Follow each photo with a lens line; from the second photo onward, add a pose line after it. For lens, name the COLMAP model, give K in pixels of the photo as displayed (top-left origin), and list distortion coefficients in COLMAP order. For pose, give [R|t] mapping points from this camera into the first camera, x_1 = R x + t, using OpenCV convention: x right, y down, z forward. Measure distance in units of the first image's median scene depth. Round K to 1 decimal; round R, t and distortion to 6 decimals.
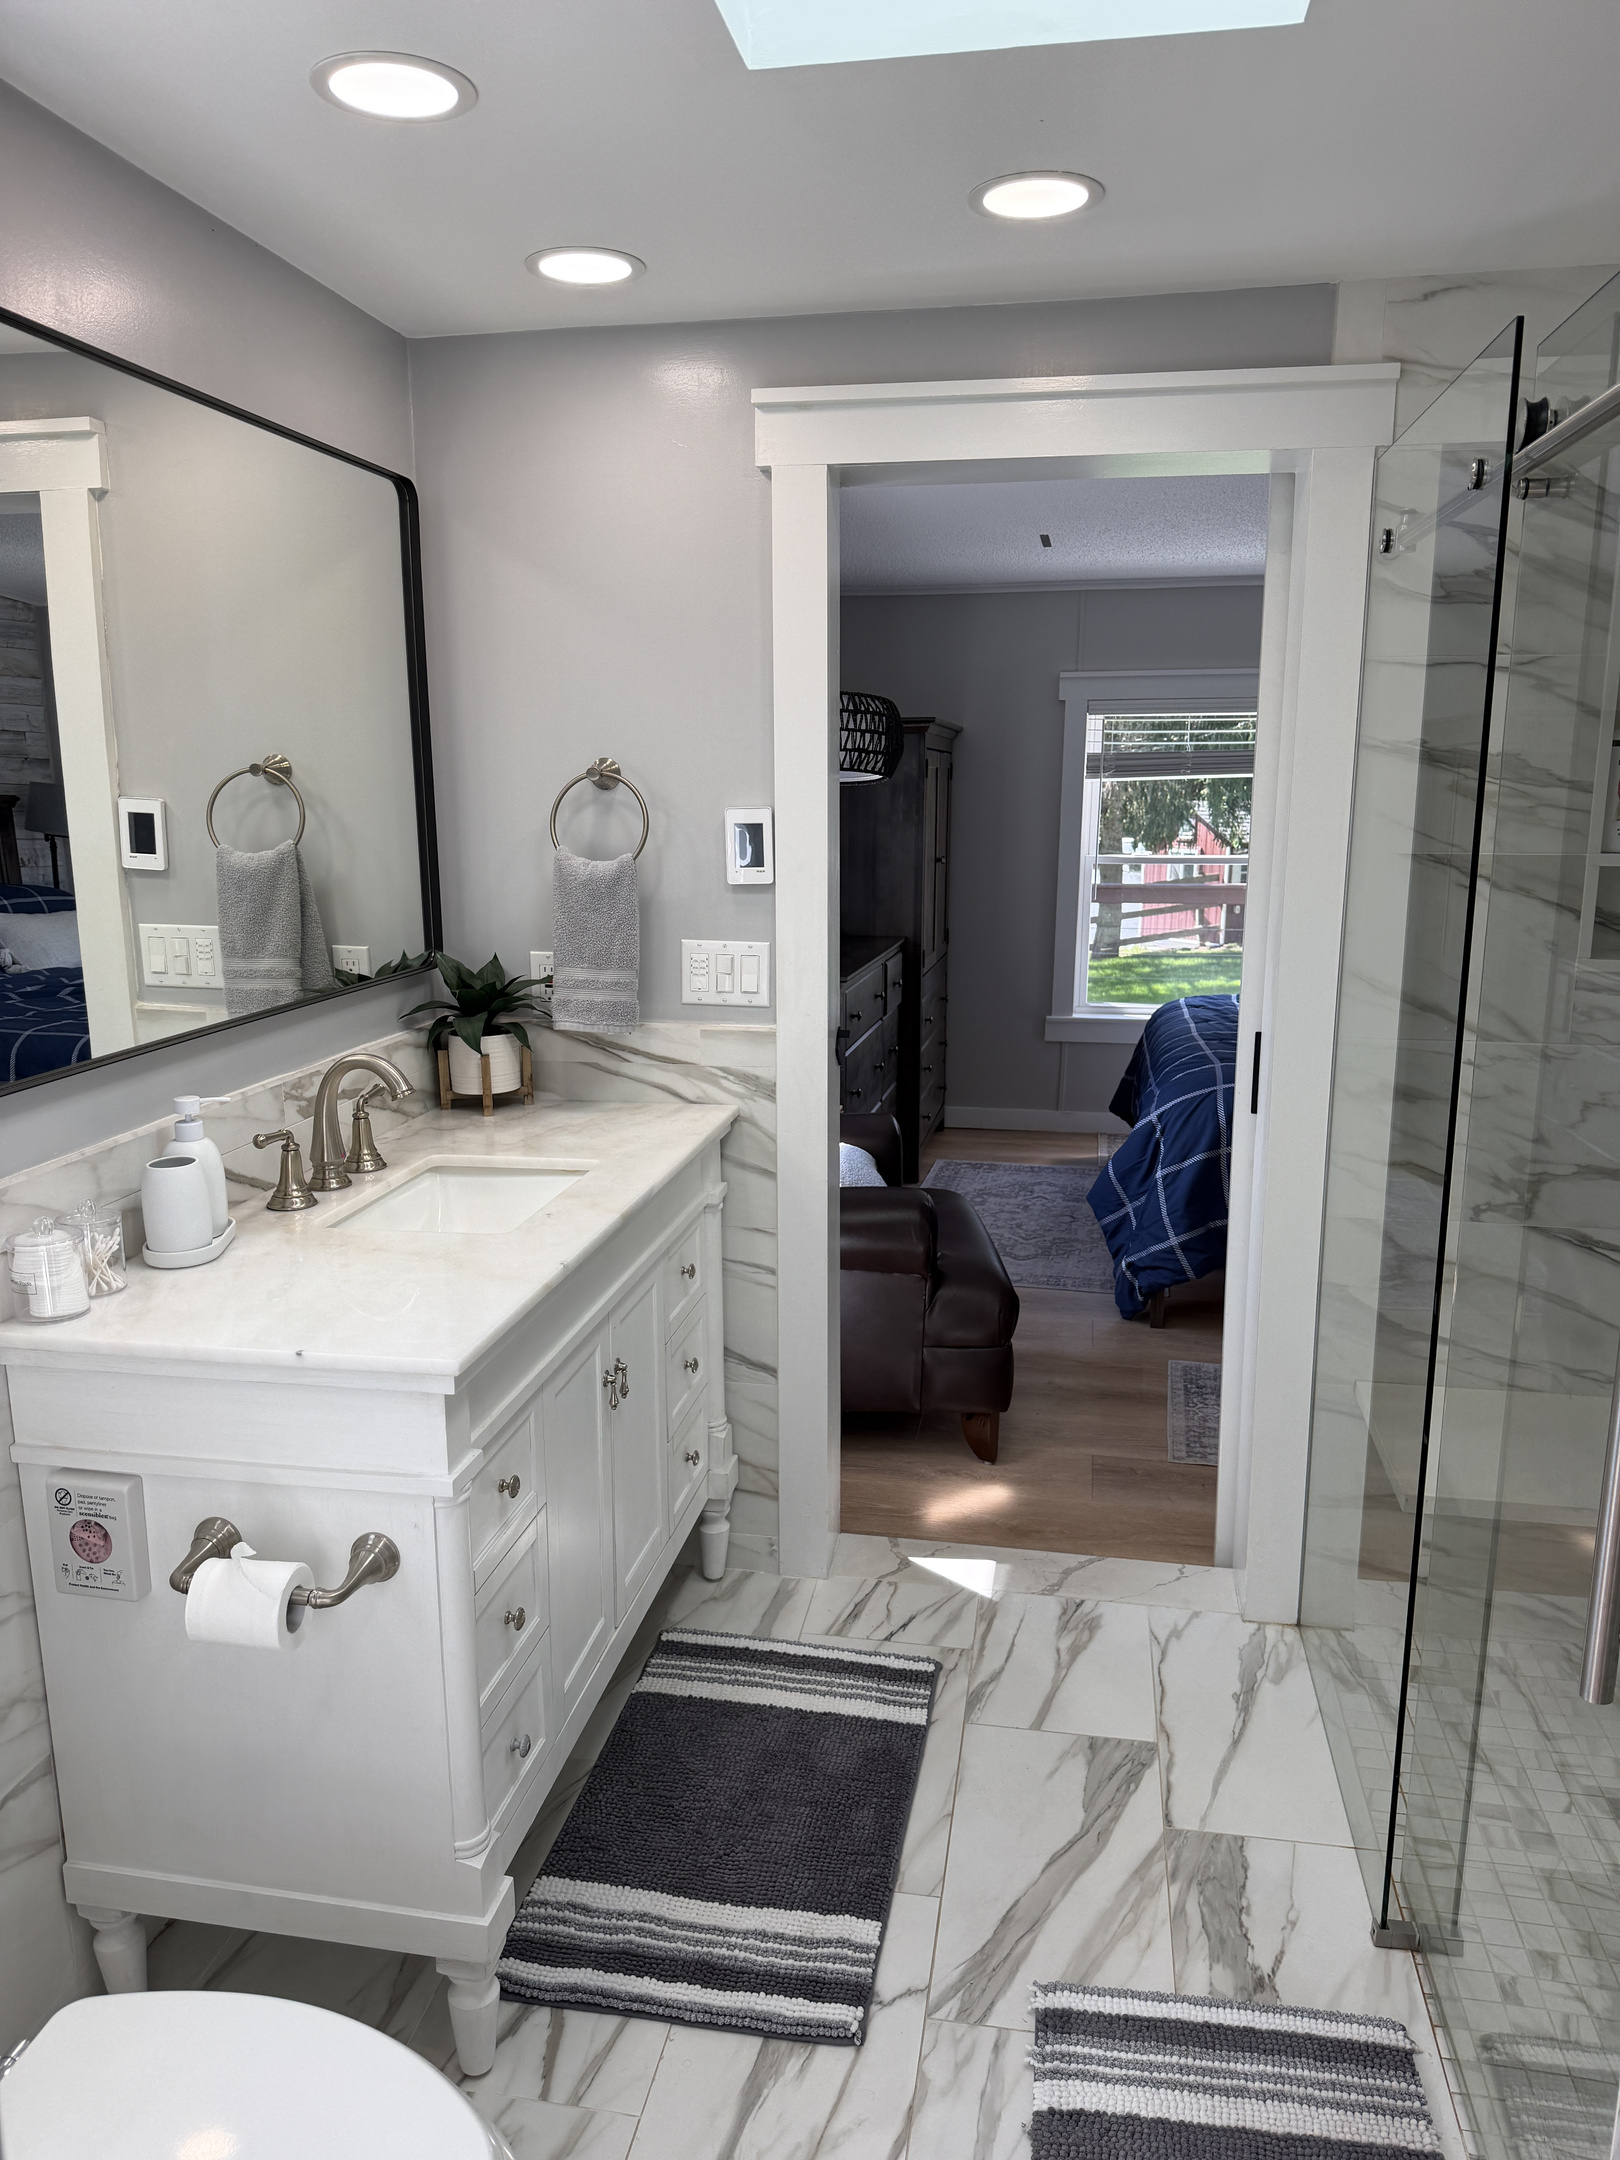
lens RADIAL K [[1550.7, 0, 810.0], [0, 1550.7, 1080.0], [0, 0, 1]] dist [0.243328, -0.517877]
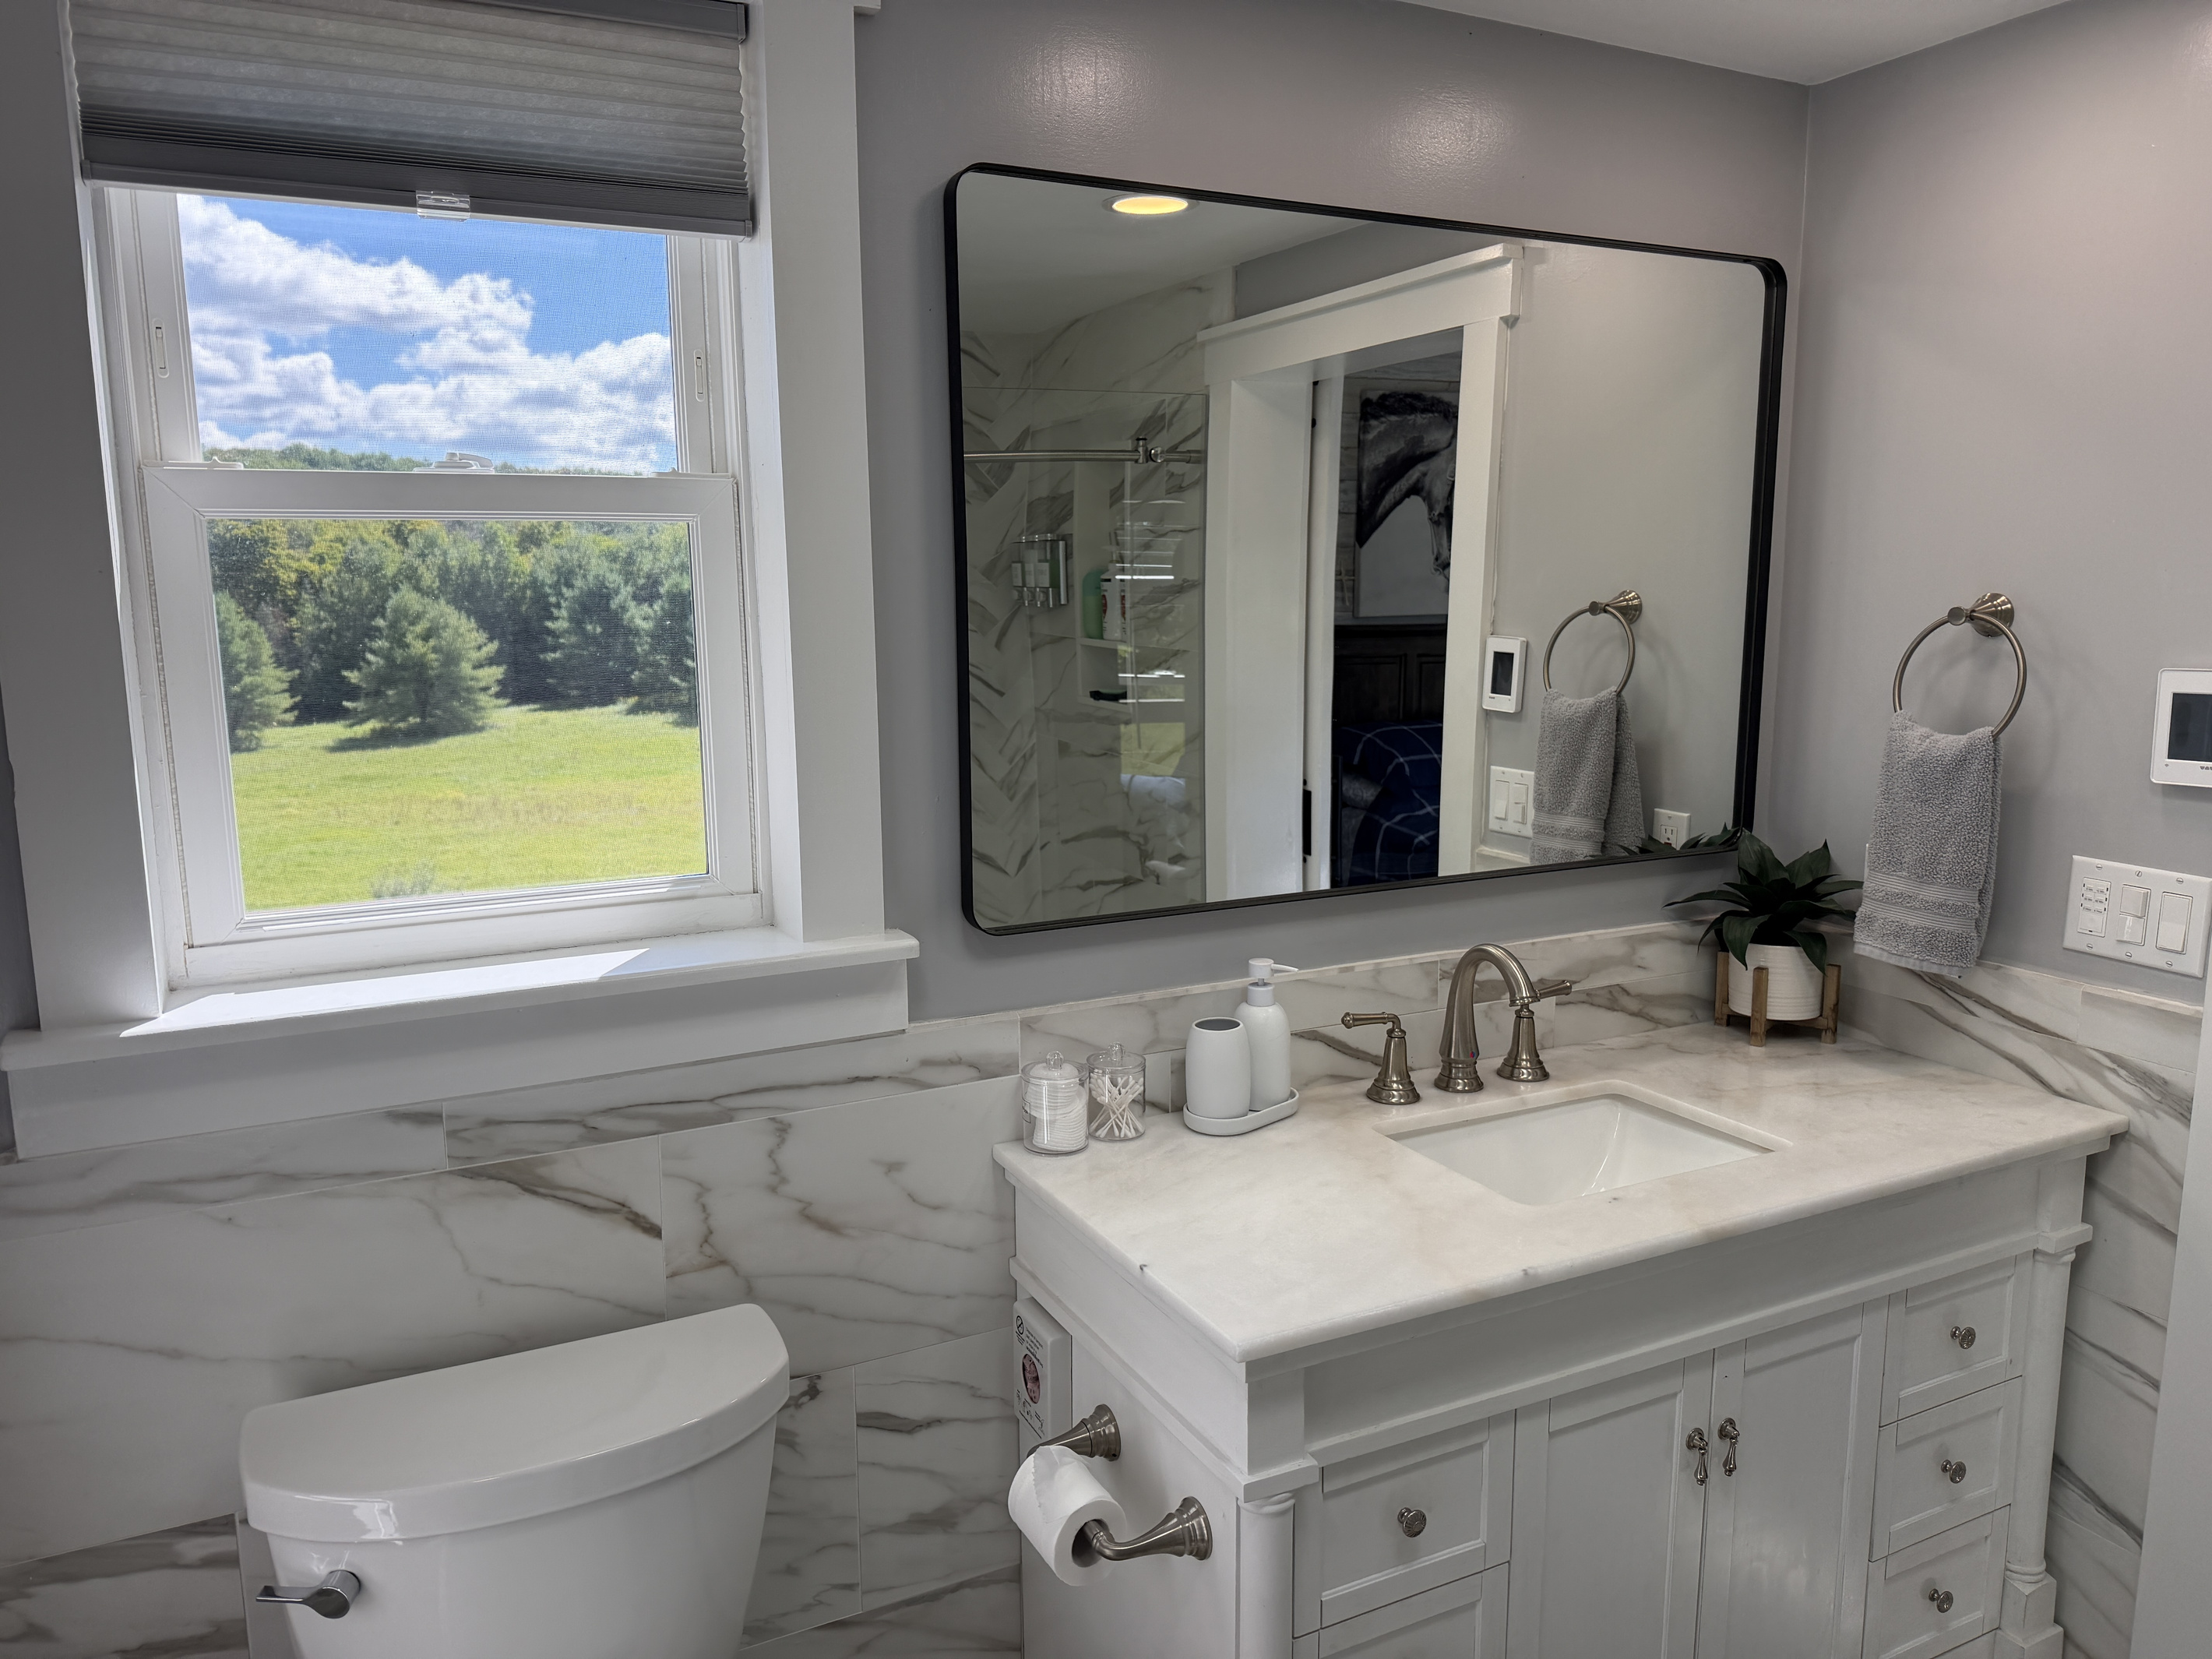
lens RADIAL K [[1576.3, 0, 1106.0], [0, 1576.3, 829.5], [0, 0, 1]] dist [0.049329, -0.065024]
pose [[0.602743, 0.123601, -0.788304, 0.211466], [-0.151685, 0.987664, 0.038879, -0.065068], [0.783385, 0.096140, 0.614056, 0.244205]]
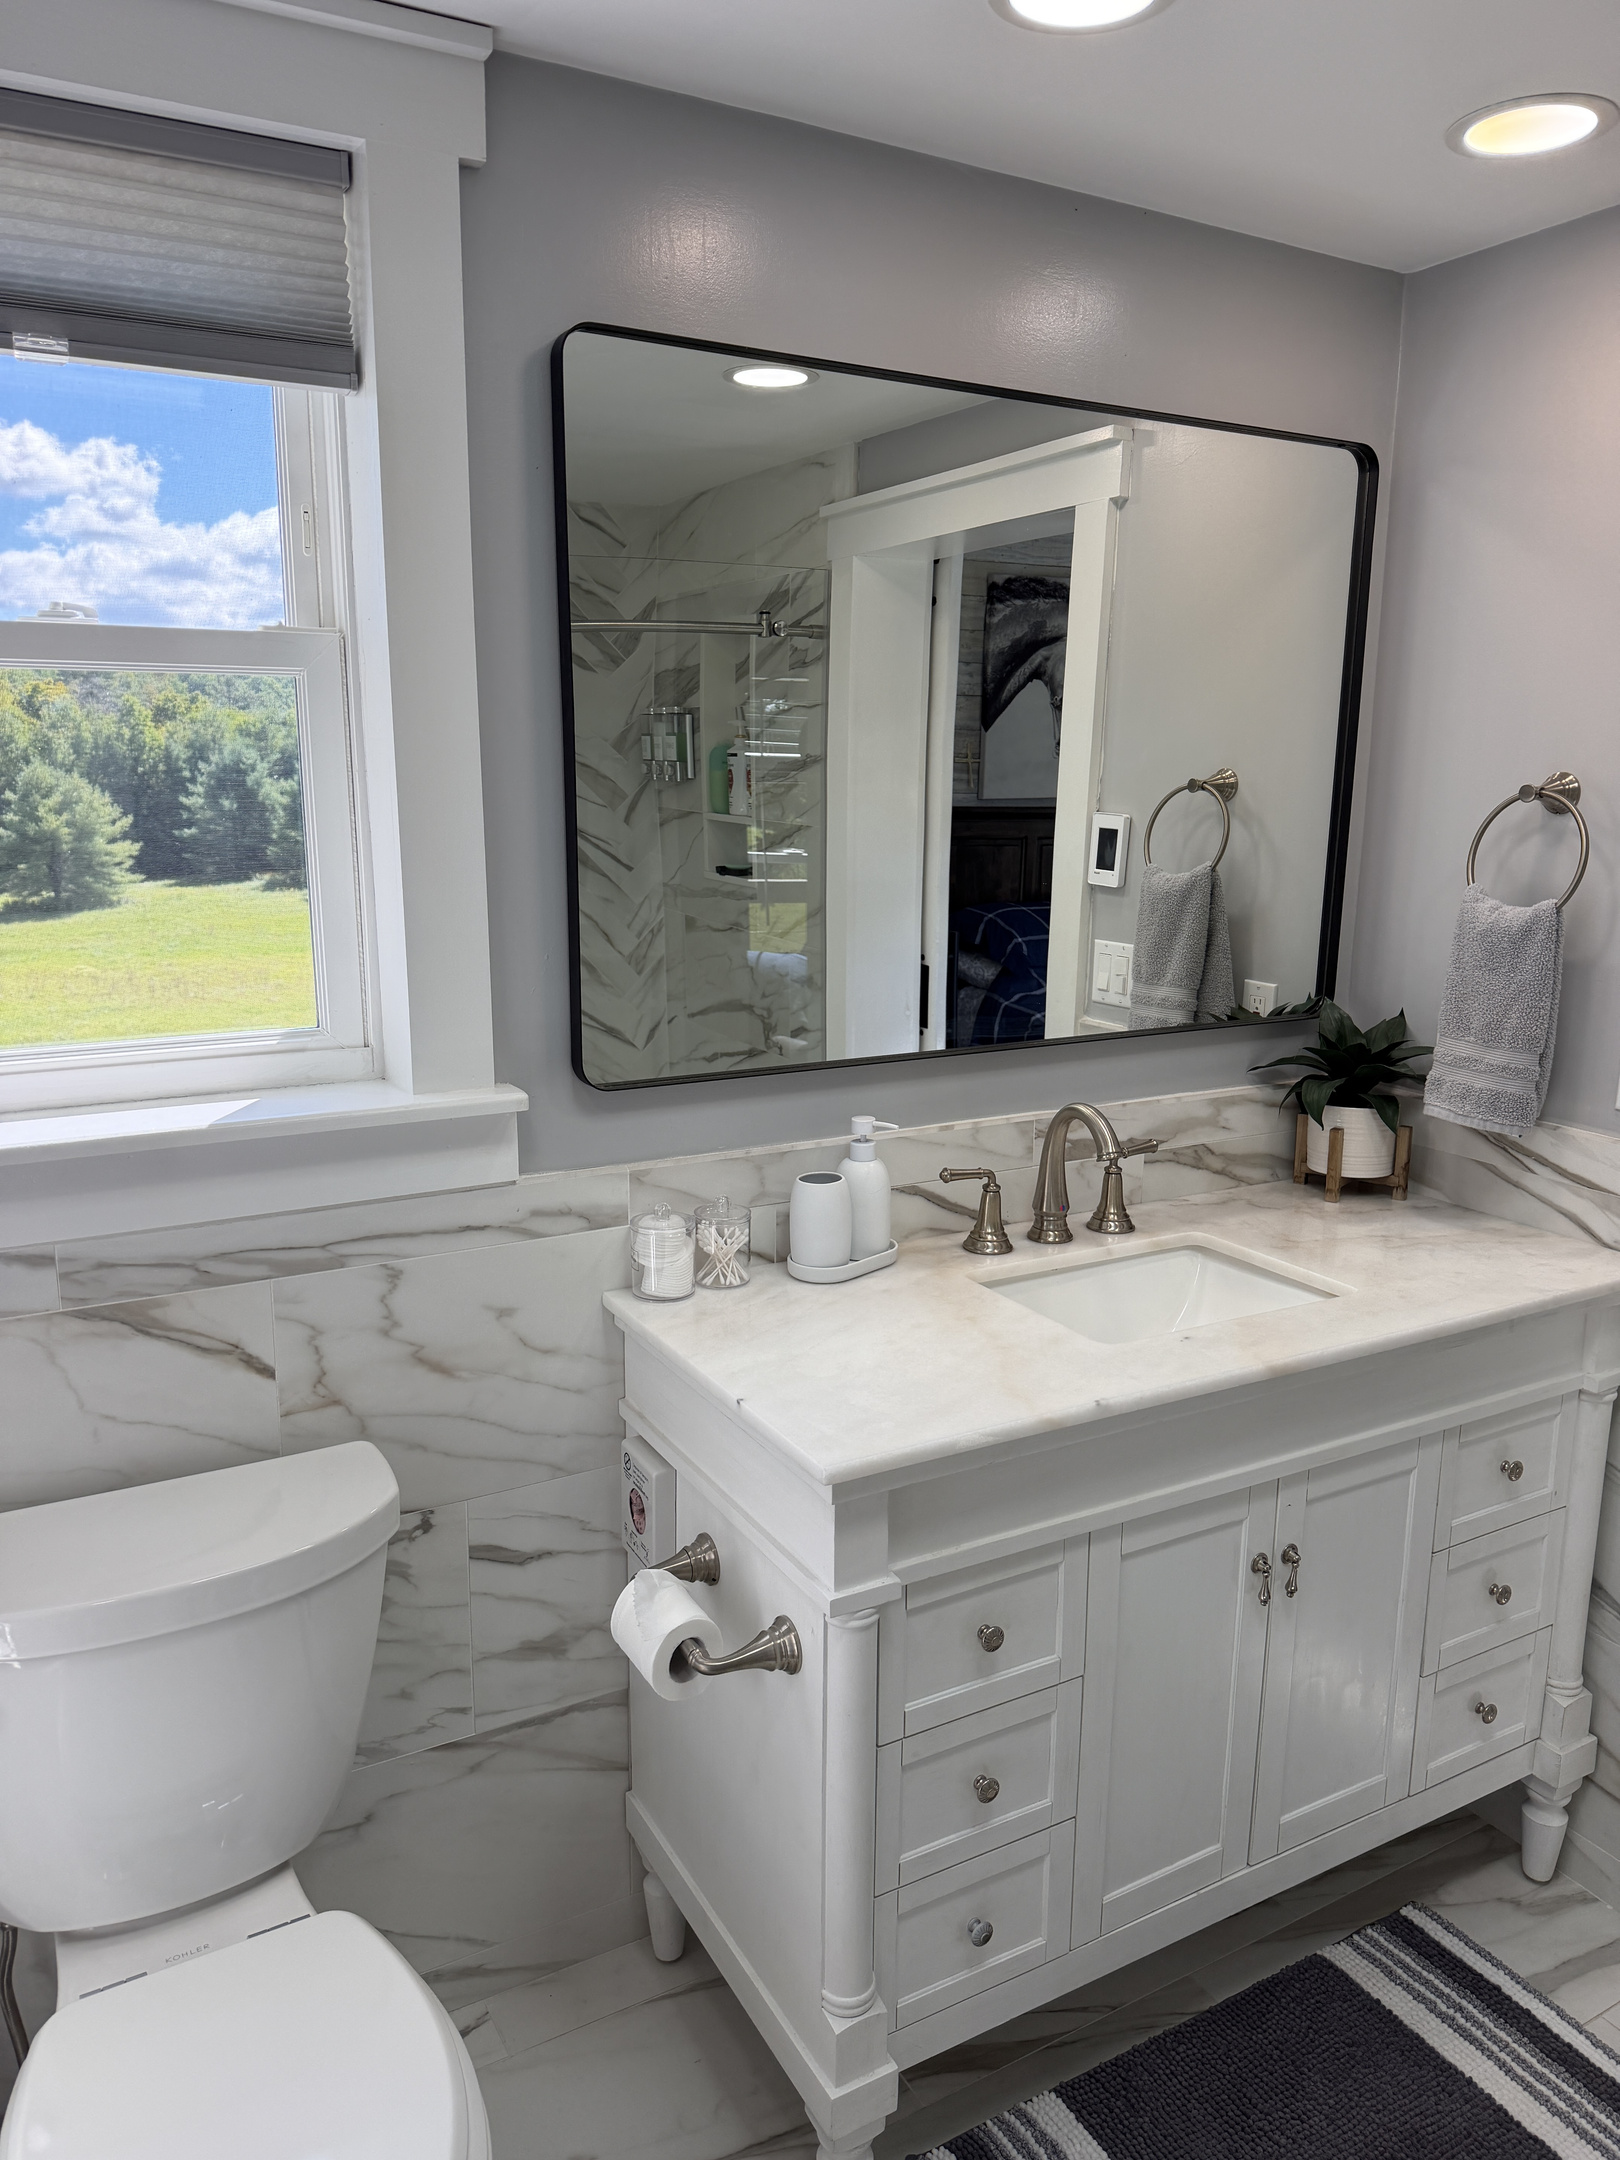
lens RADIAL K [[1536.9, 0, 810.0], [0, 1536.9, 1080.0], [0, 0, 1]] dist [0.052623, -0.058735]
pose [[0.635938, 0.162620, -0.754412, 0.225757], [-0.161442, 0.983951, 0.076010, -0.057977], [0.754665, 0.073456, 0.651986, 0.250745]]
